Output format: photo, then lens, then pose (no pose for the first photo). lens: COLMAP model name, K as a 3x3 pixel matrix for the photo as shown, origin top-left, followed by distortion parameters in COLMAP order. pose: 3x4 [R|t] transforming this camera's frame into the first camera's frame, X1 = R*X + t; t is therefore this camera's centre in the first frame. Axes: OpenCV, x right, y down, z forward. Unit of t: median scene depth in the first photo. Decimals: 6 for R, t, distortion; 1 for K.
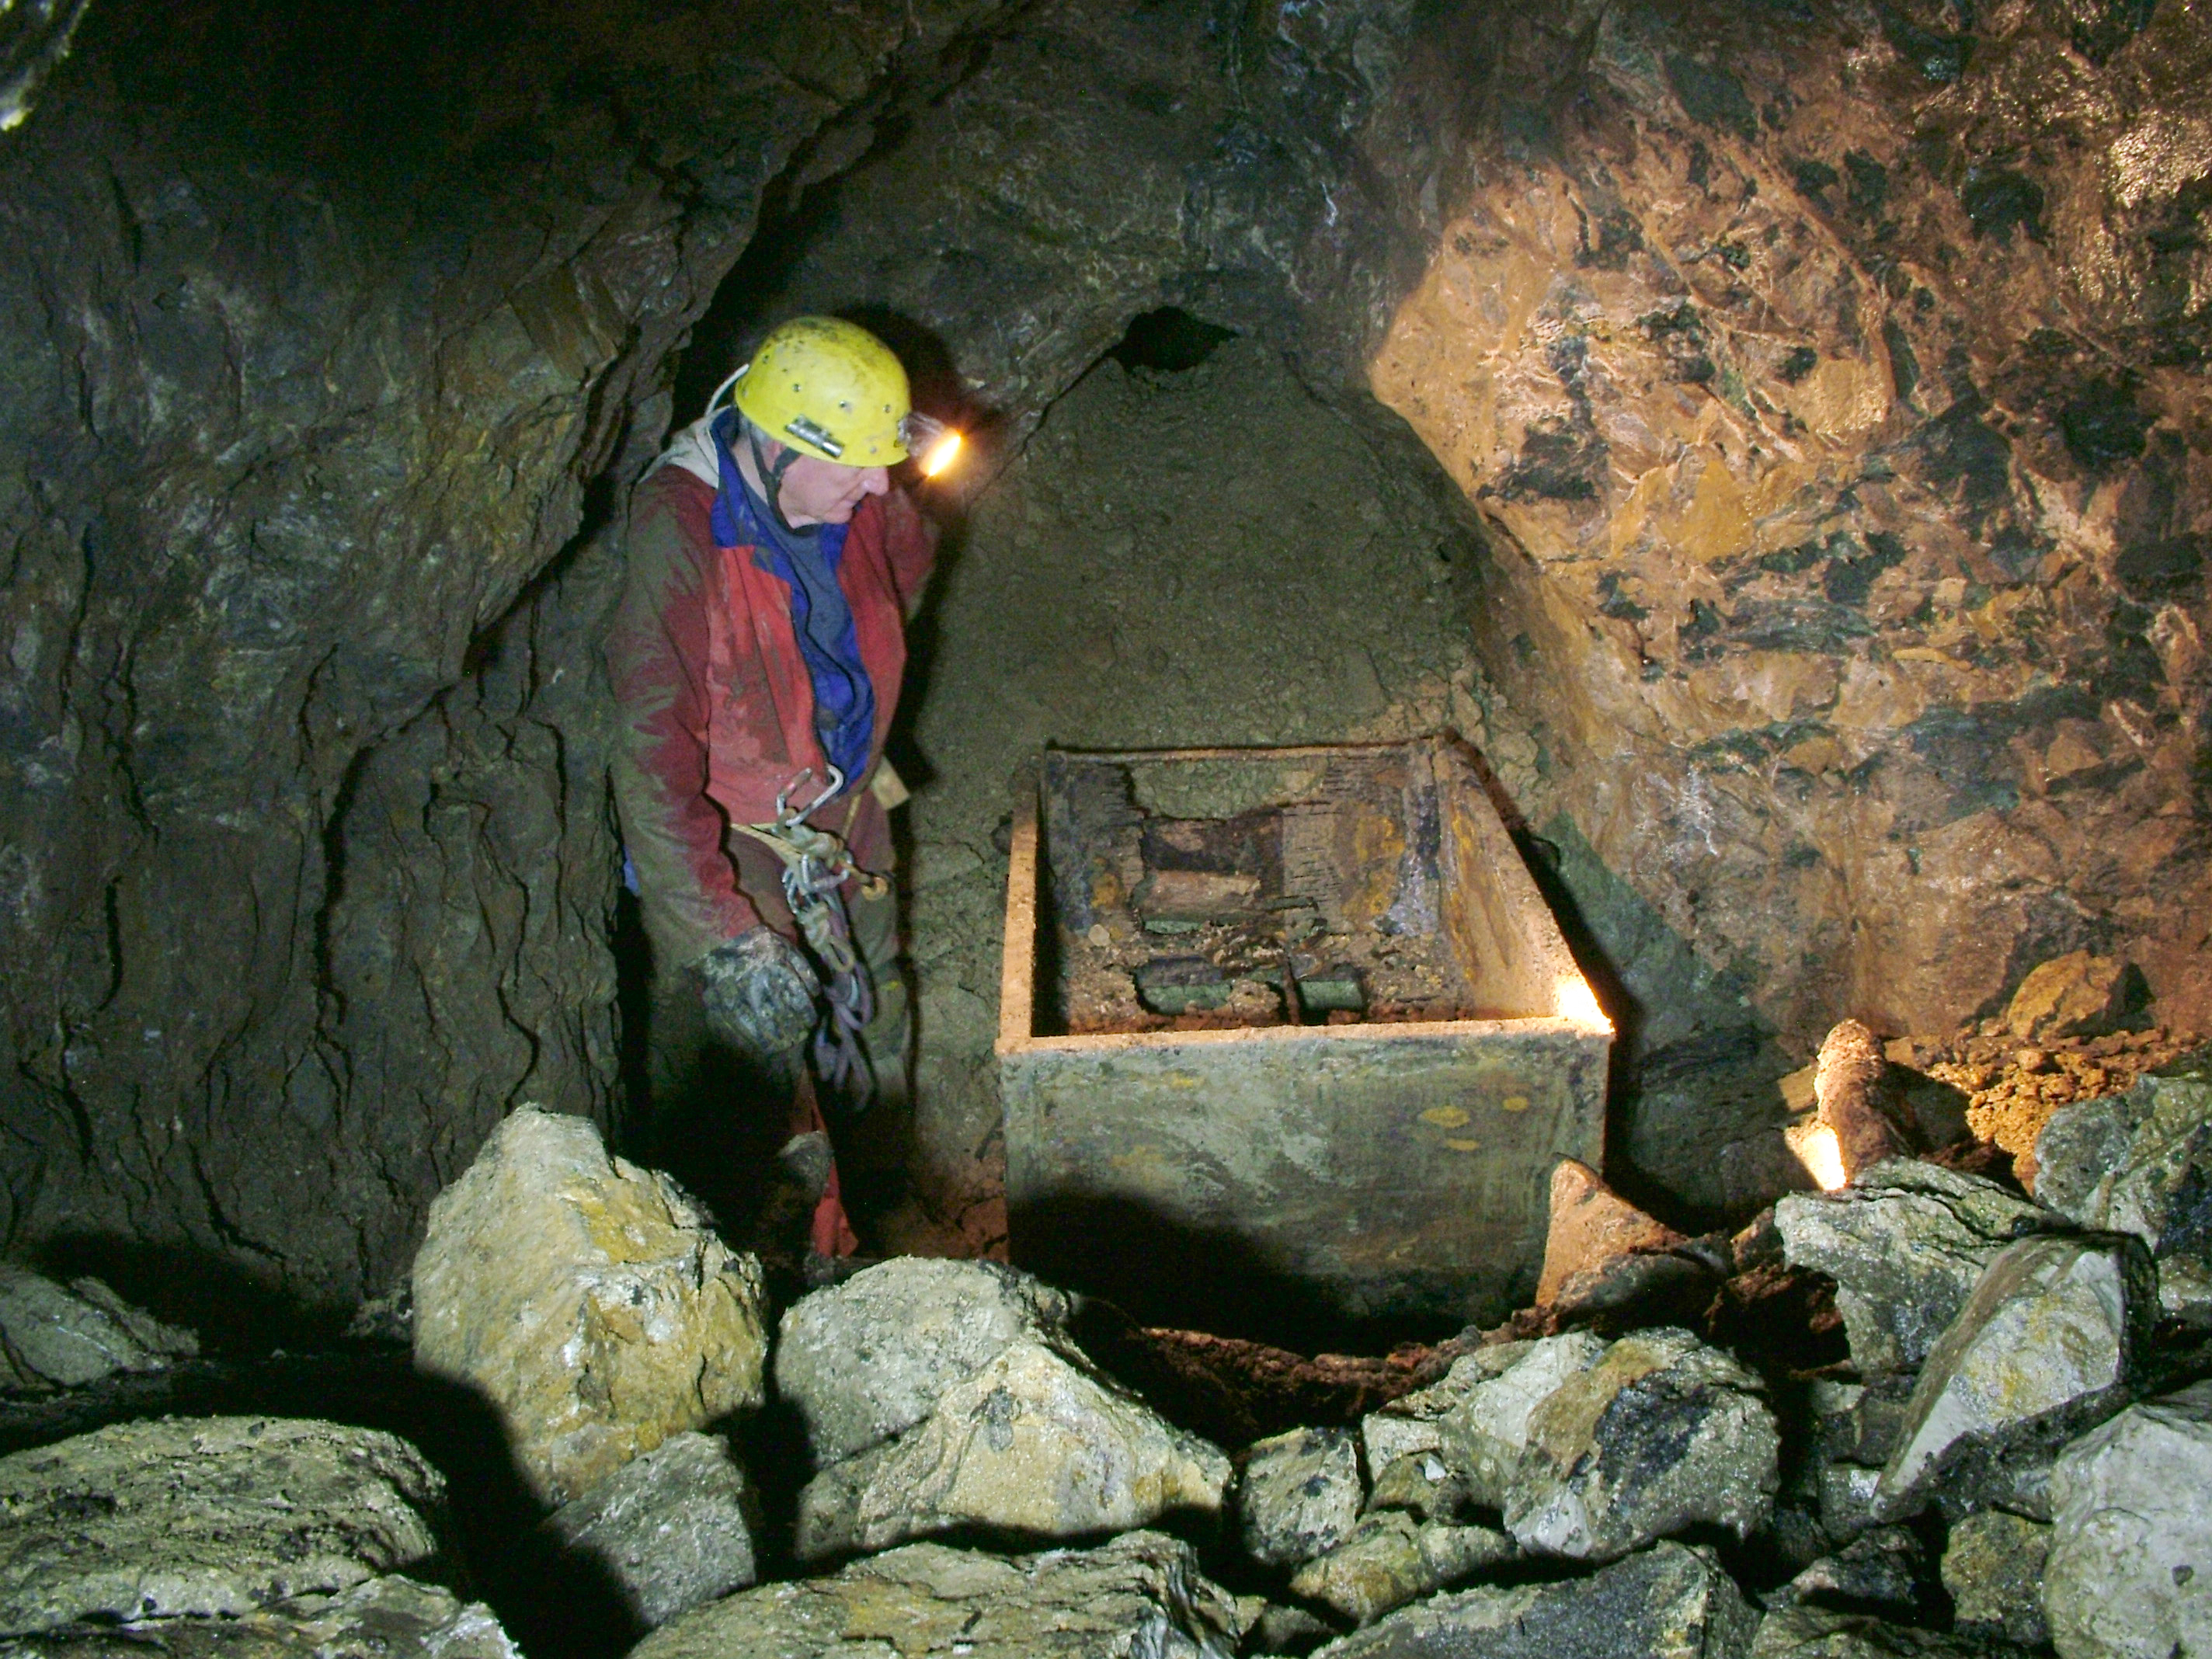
lens RADIAL K [[2392.6, 0, 1138.8], [0, 2392.6, 831.3], [0, 0, 1]] dist [-0.086774, 0.038396]
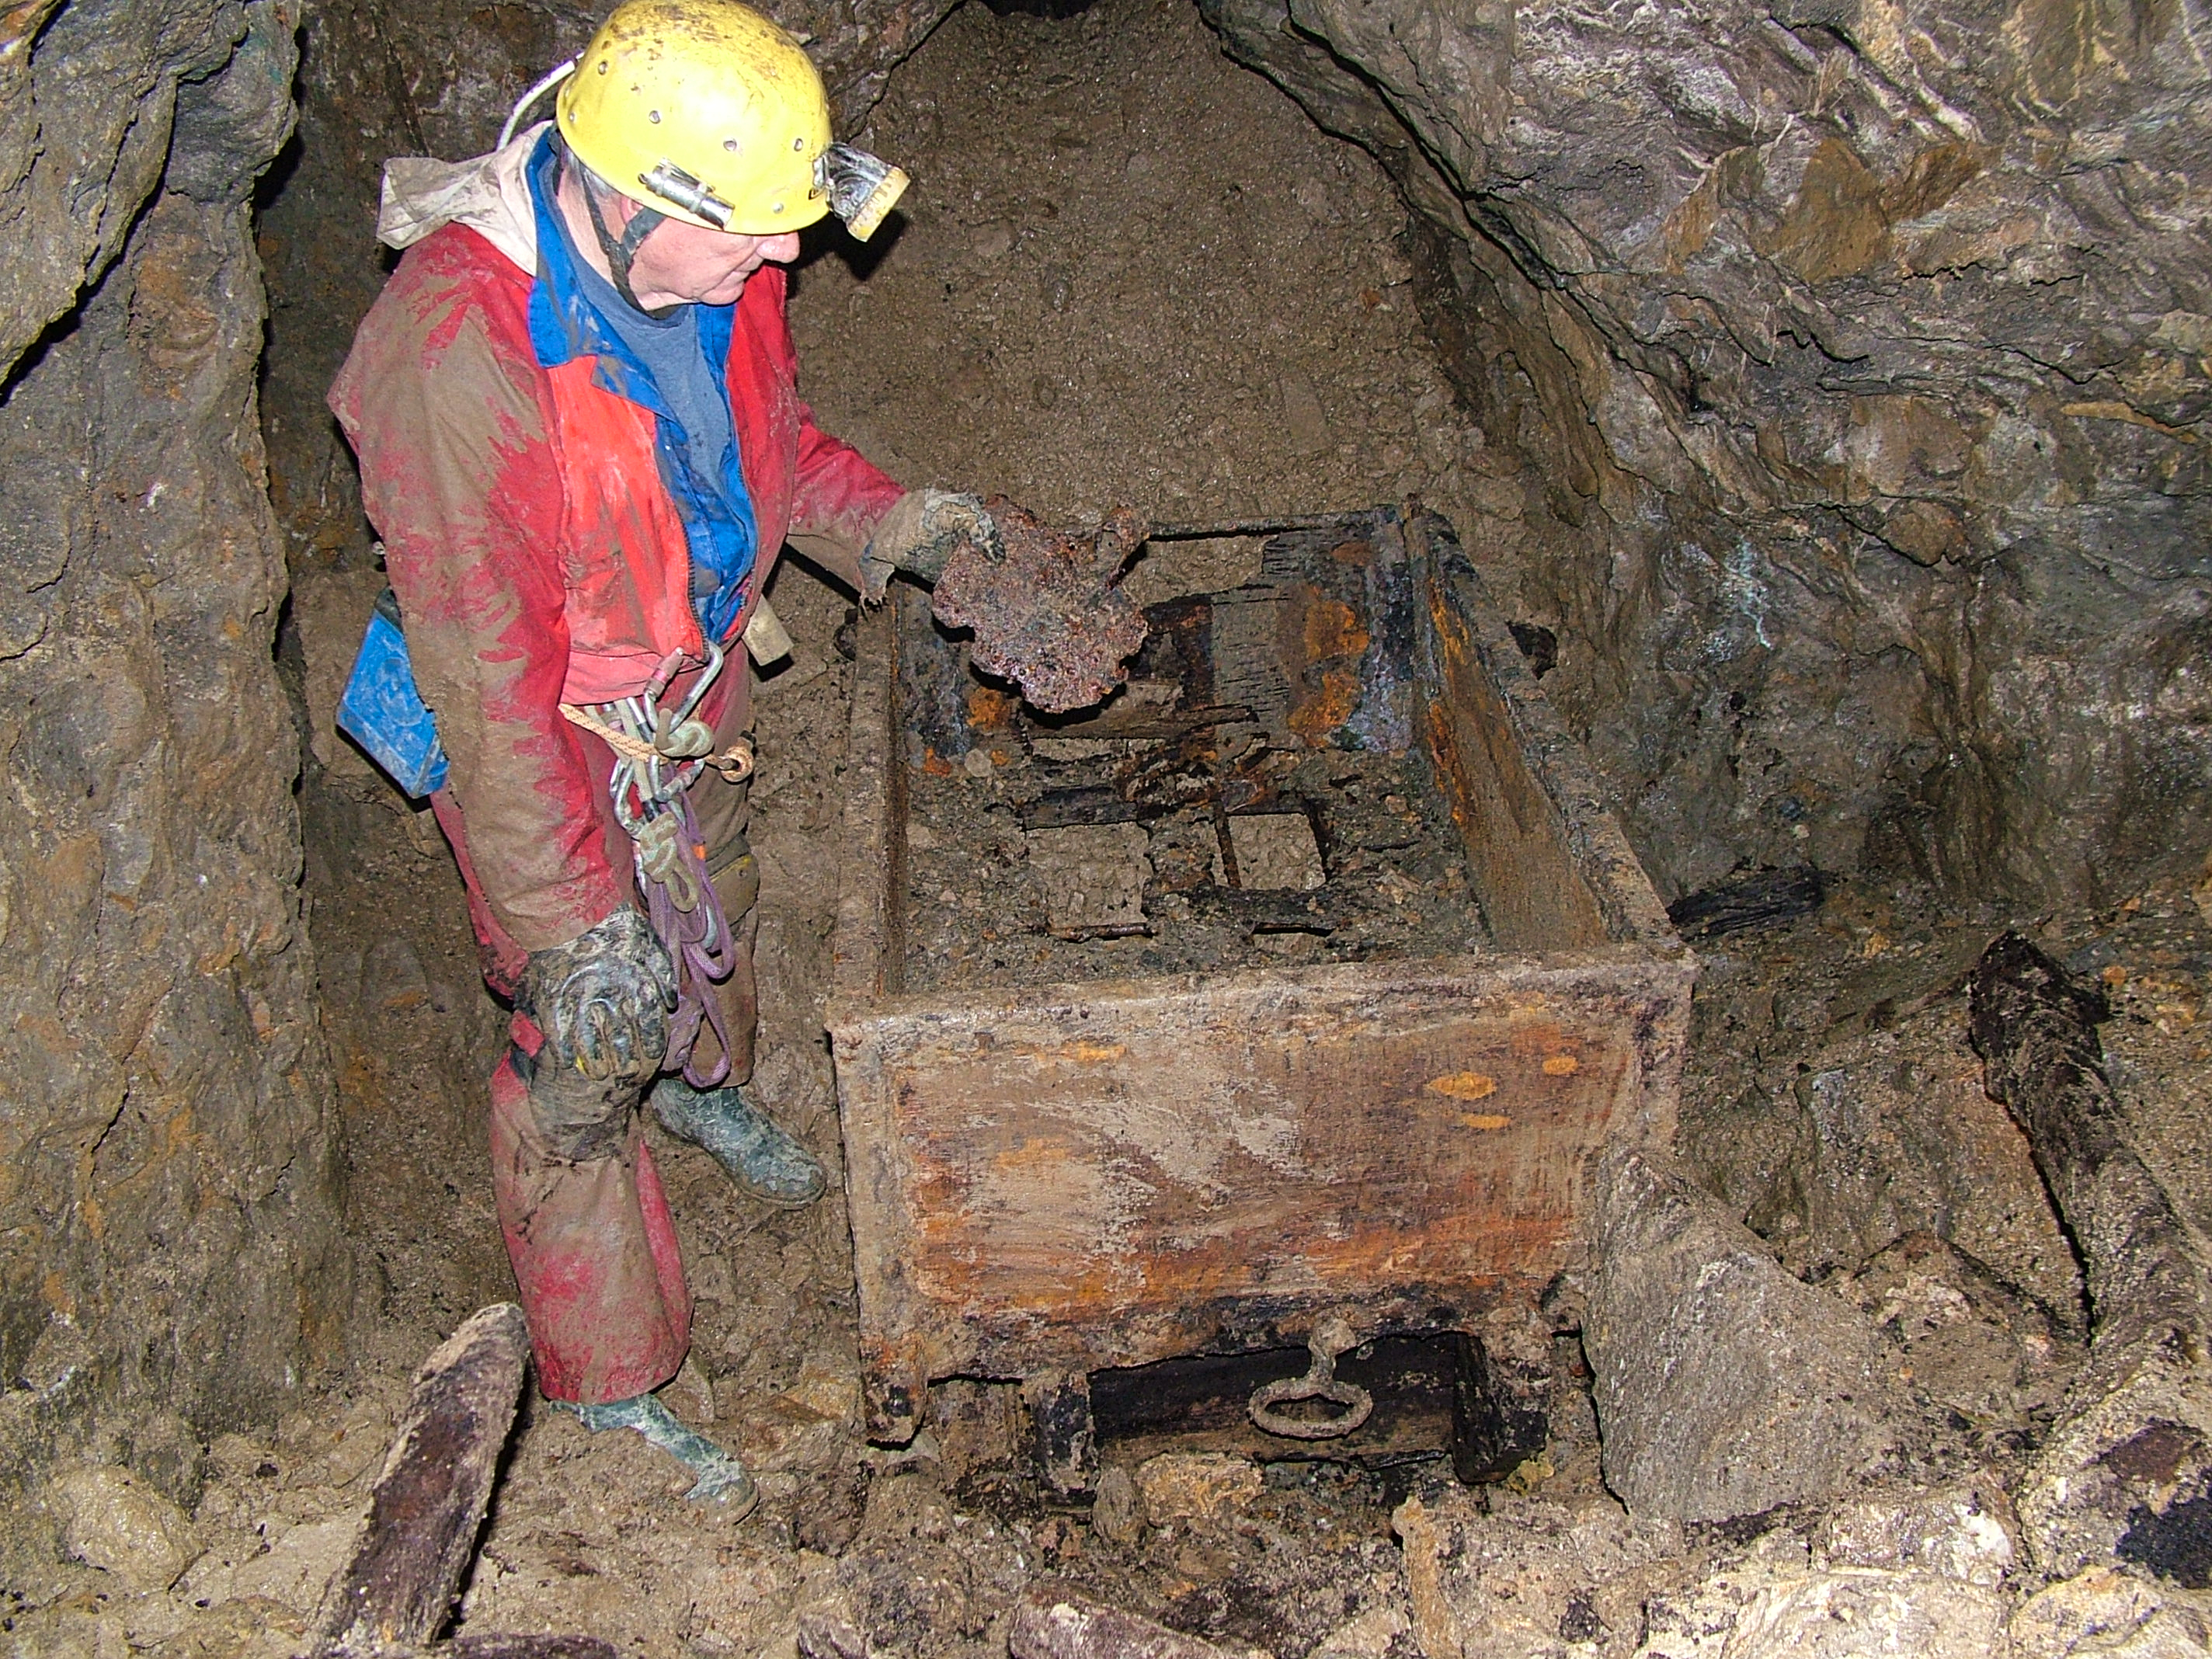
lens RADIAL K [[2392.6, 0, 1138.8], [0, 2392.6, 831.3], [0, 0, 1]] dist [-0.086774, 0.038396]
pose [[0.998846, -0.025725, 0.040553, 0.003545], [0.019855, 0.990091, 0.139016, -0.042995], [-0.043727, -0.138051, 0.989459, 0.231751]]
